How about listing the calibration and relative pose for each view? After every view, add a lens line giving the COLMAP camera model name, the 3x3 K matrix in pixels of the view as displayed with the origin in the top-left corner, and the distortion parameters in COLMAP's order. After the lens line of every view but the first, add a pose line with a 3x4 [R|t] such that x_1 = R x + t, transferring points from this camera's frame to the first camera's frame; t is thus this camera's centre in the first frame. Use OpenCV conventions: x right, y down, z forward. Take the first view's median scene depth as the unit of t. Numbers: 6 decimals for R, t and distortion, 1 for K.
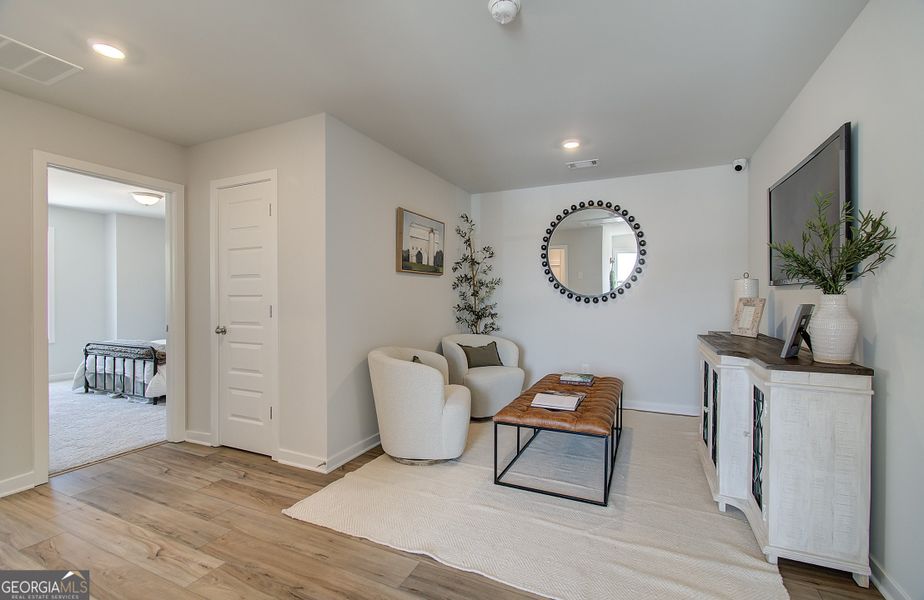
lens RADIAL K [[405.7, 0, 462.0], [0, 405.7, 300.0], [0, 0, 1]] dist [0.000788, 0.000301]
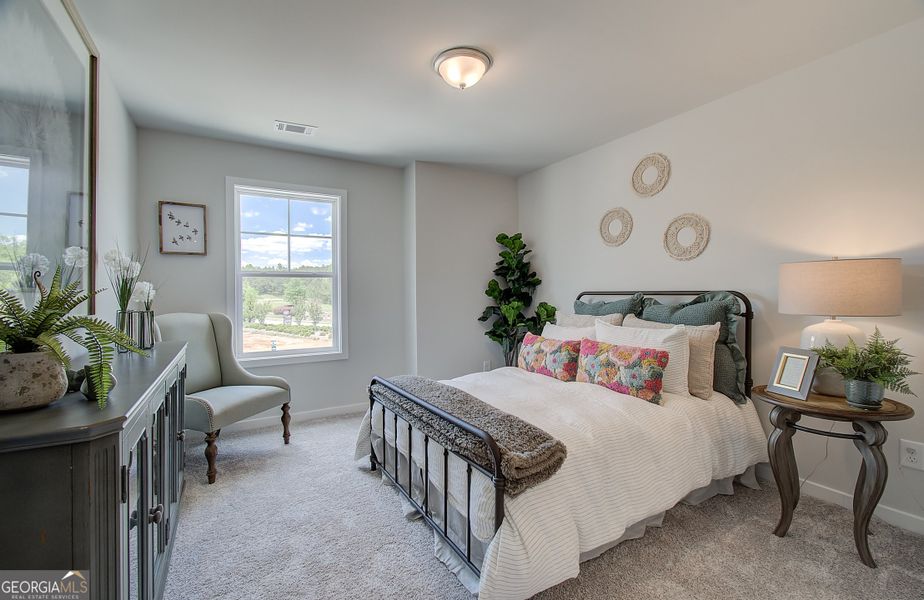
lens RADIAL K [[405.7, 0, 462.0], [0, 405.7, 300.0], [0, 0, 1]] dist [0.000788, 0.000301]
pose [[0.823533, 0.003572, -0.567256, -0.524172], [0.005022, 0.999895, 0.013588, -0.004108], [0.567245, -0.014039, 0.823429, 0.628264]]
